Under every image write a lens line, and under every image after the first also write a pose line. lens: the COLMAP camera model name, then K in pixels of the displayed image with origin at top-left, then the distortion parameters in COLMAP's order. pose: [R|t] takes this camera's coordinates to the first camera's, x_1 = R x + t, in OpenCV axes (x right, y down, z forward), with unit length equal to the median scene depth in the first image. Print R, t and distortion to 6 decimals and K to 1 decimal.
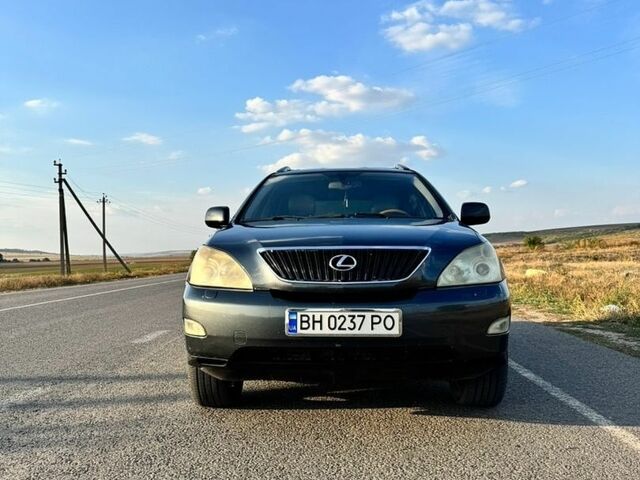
lens RADIAL K [[603.8, 0, 320.0], [0, 603.8, 240.0], [0, 0, 1]] dist [0.181370, -0.368776]
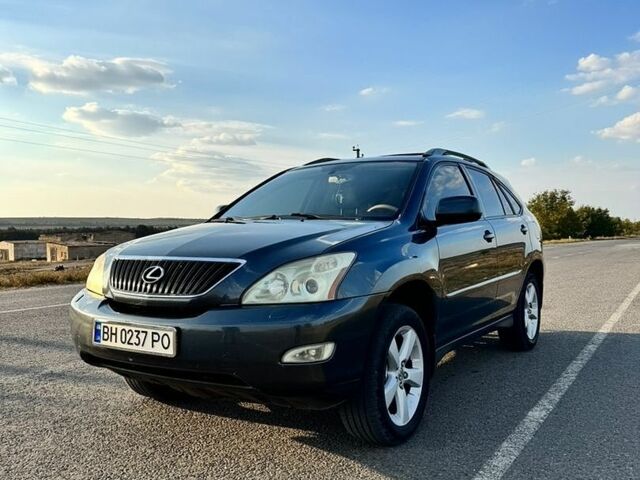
lens RADIAL K [[603.8, 0, 320.0], [0, 603.8, 240.0], [0, 0, 1]] dist [0.181370, -0.368776]
pose [[0.858052, 0.012897, -0.513400, 0.650781], [0.009270, 0.999133, 0.040592, -0.046490], [0.513478, -0.039589, 0.857189, 0.254828]]
